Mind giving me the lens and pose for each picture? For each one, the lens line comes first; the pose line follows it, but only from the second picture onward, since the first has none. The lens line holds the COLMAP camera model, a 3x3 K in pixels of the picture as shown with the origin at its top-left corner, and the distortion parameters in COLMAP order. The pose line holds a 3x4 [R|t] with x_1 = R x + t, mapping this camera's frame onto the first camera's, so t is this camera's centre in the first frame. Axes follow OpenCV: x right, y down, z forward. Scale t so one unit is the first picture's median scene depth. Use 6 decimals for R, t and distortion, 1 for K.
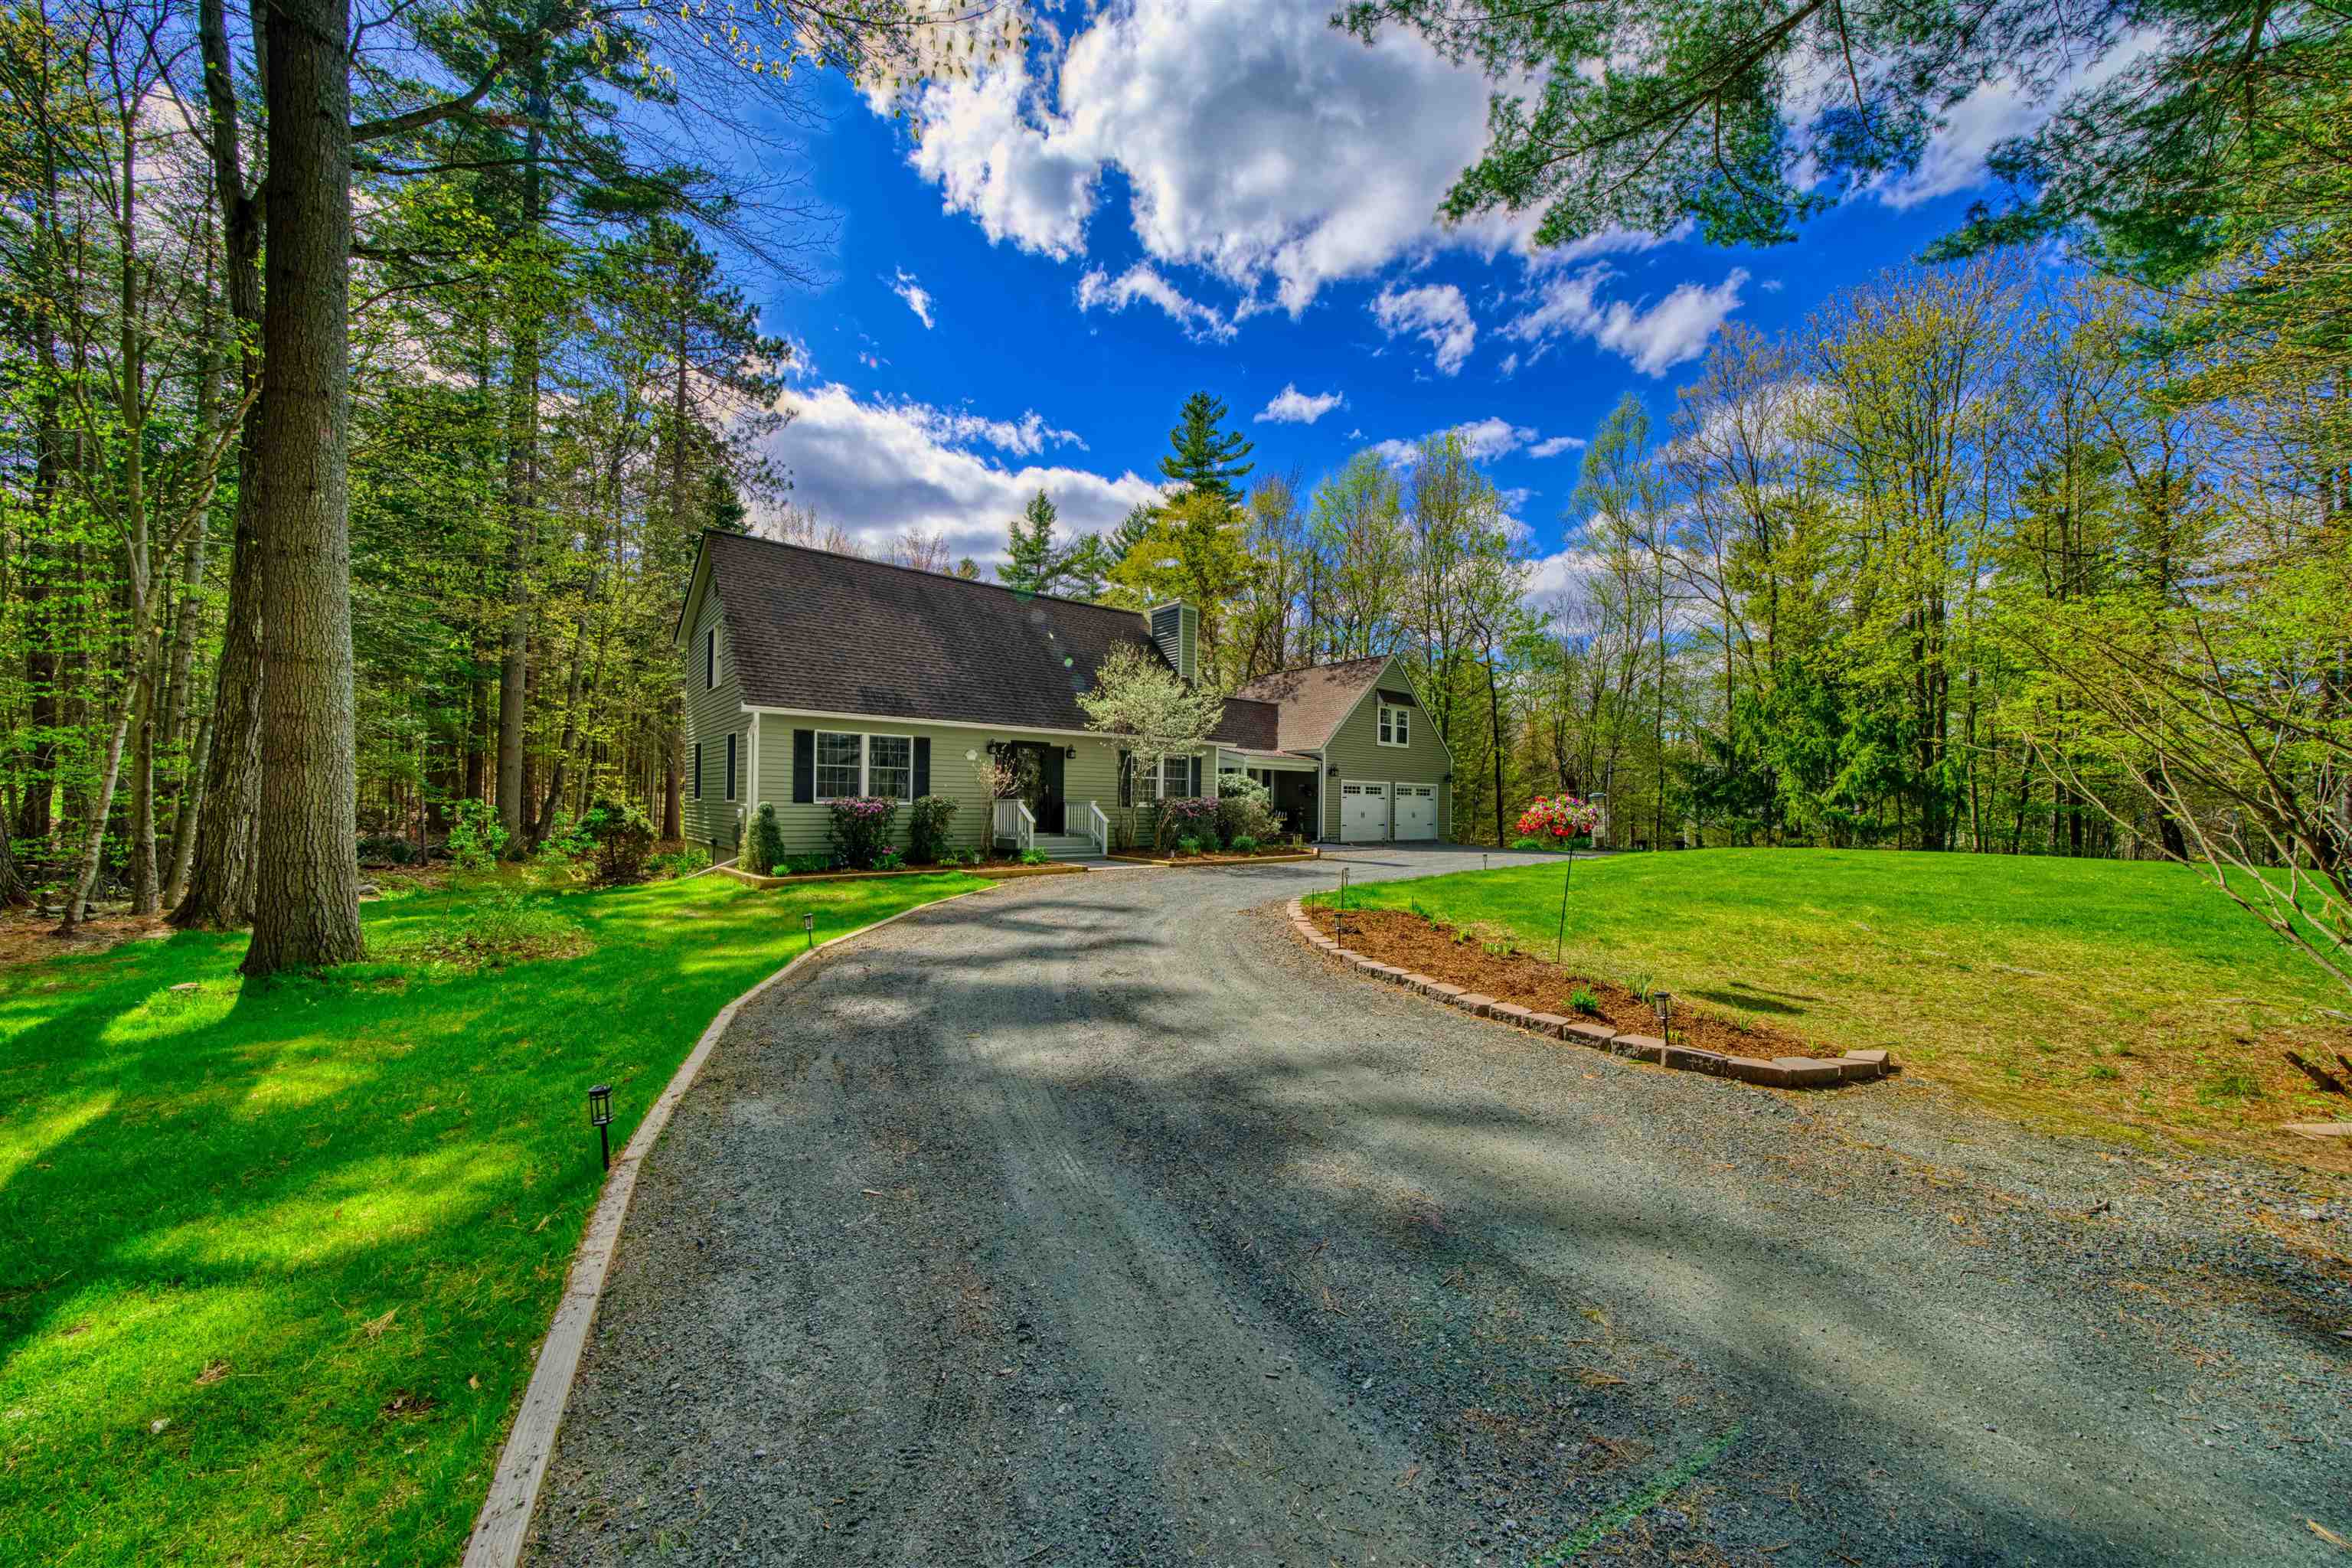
lens RADIAL K [[830.8, 0, 1176.0], [0, 830.8, 784.0], [0, 0, 1]] dist [-0.000514, 0.000030]
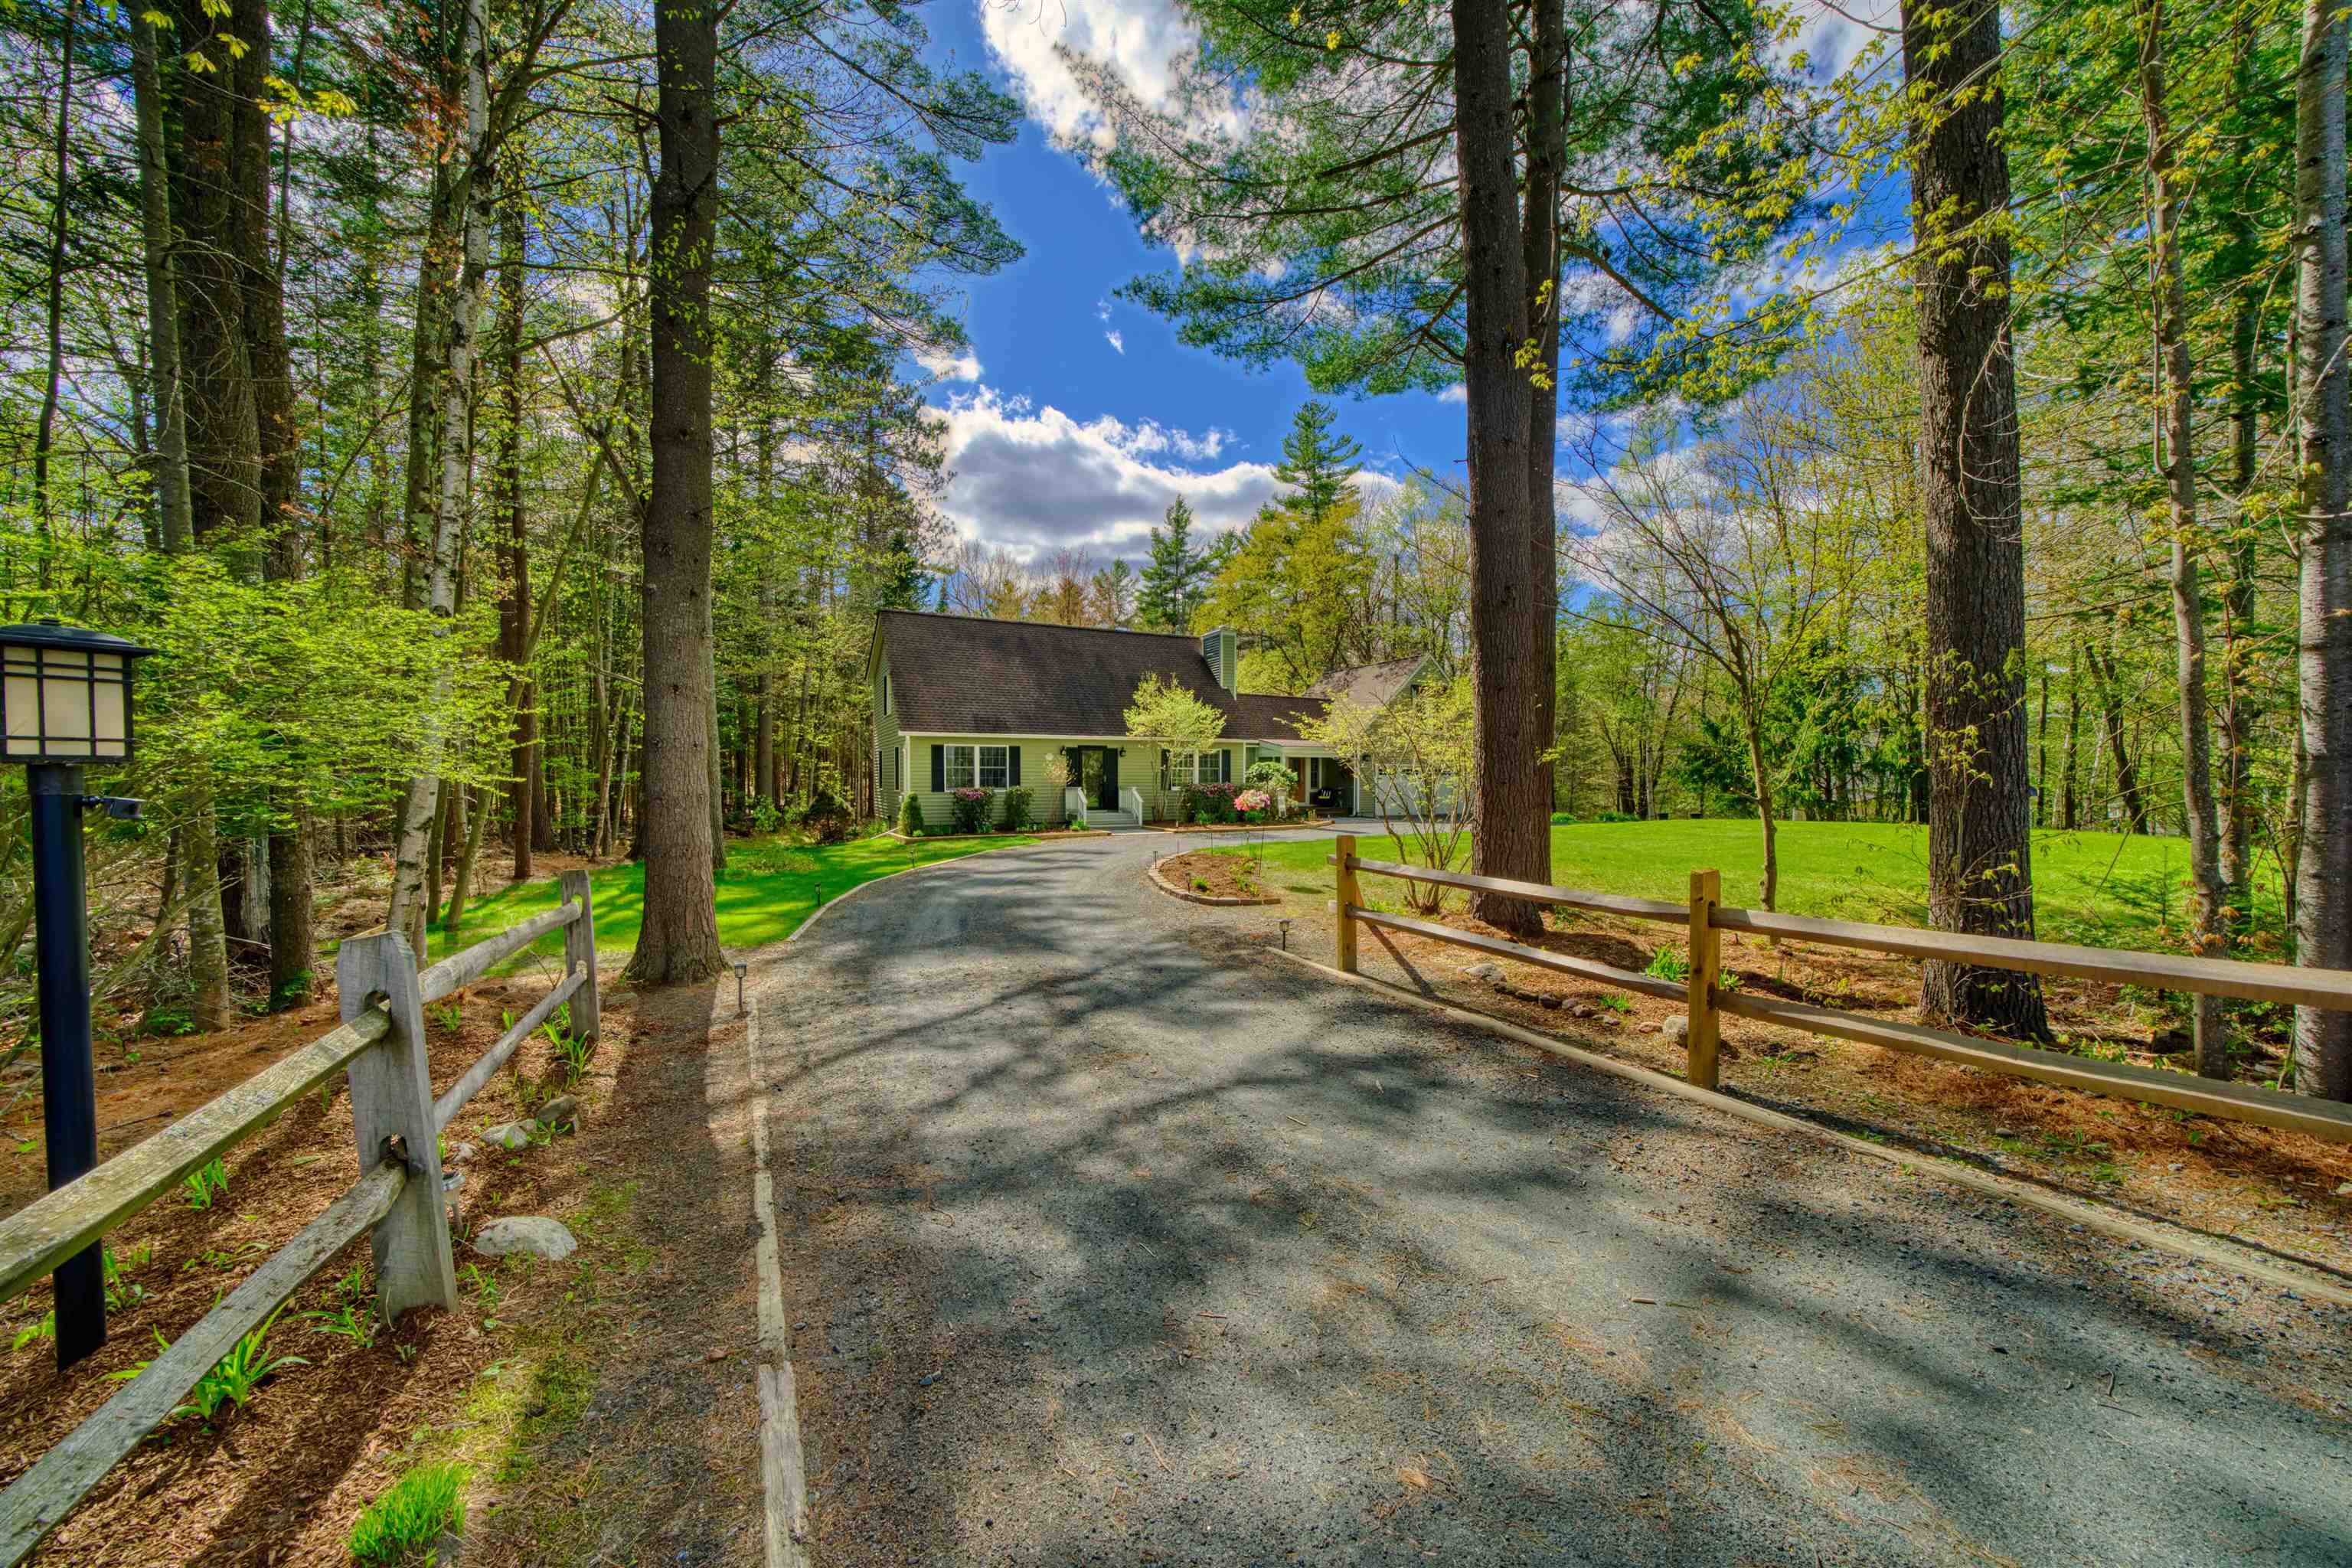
lens RADIAL K [[830.8, 0, 1176.0], [0, 830.8, 784.0], [0, 0, 1]] dist [-0.000514, 0.000030]
pose [[0.978304, -0.013043, -0.206761, 0.239524], [0.018642, 0.999510, 0.025152, -0.017469], [0.206332, -0.028461, 0.978068, -0.333194]]
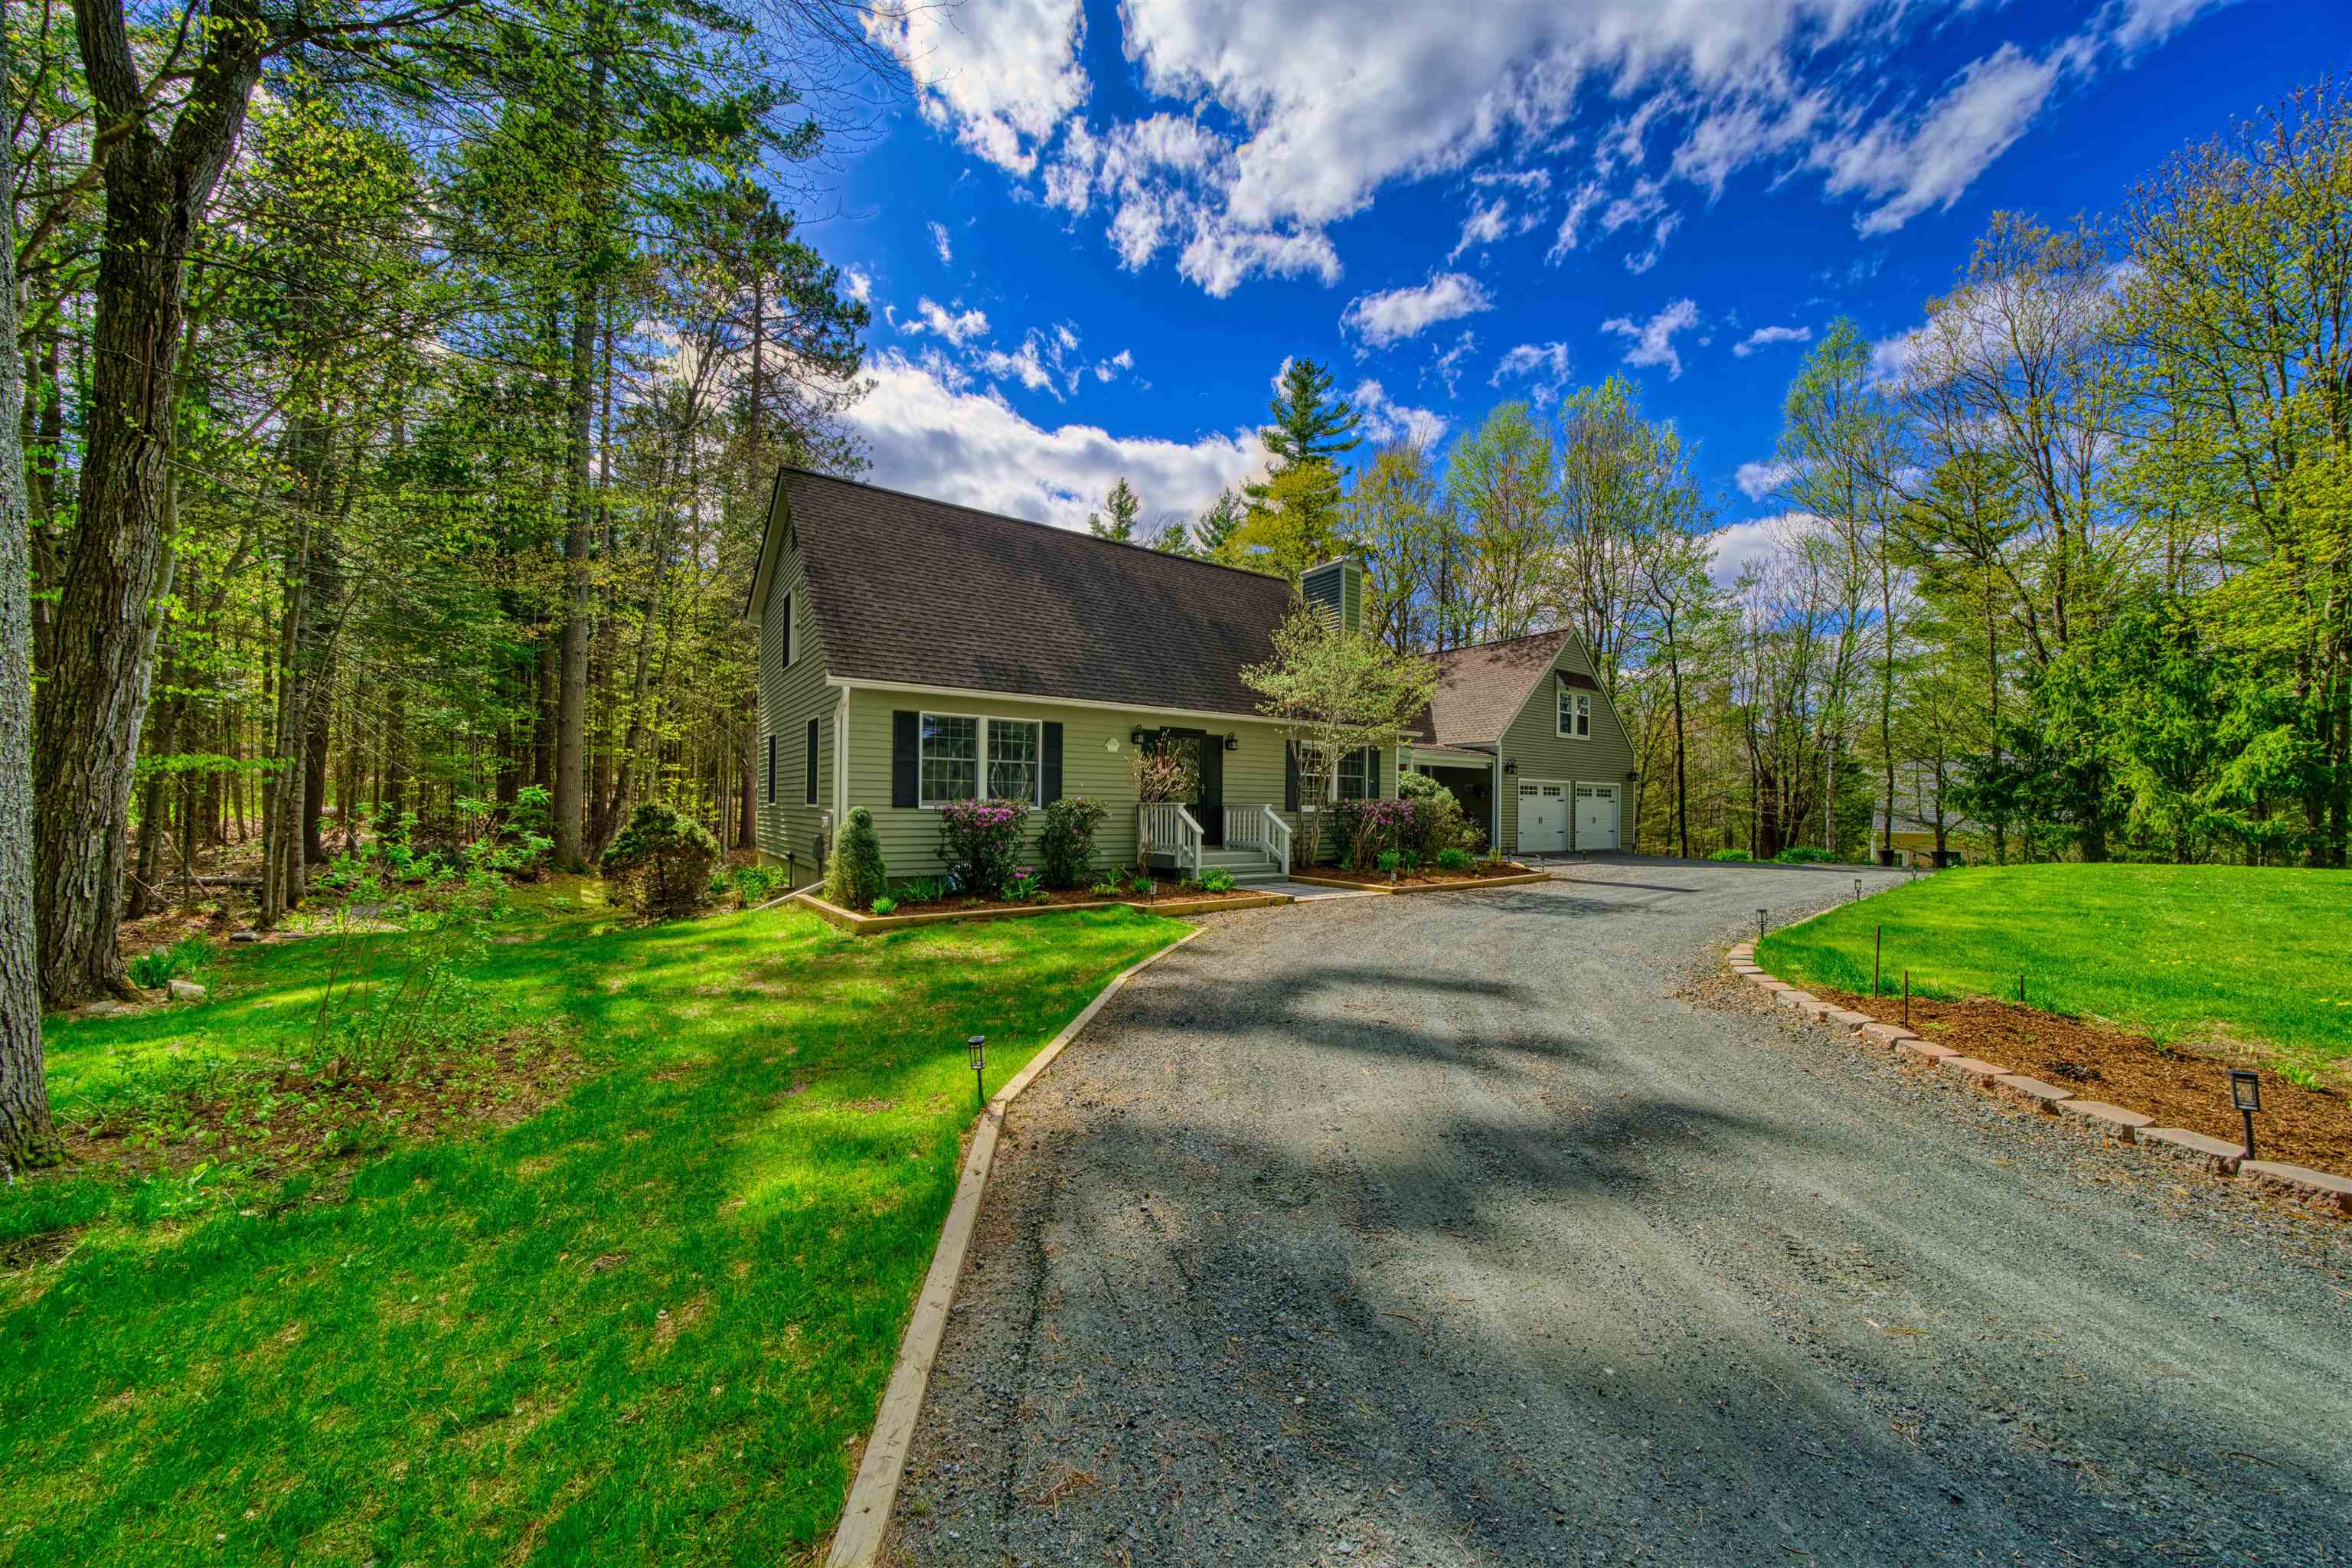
lens RADIAL K [[830.8, 0, 1176.0], [0, 830.8, 784.0], [0, 0, 1]] dist [-0.000514, 0.000030]
pose [[0.997254, -0.004225, -0.073936, -0.115566], [0.003913, 0.999983, -0.004362, 0.004064], [0.073953, 0.004060, 0.997253, 0.208128]]
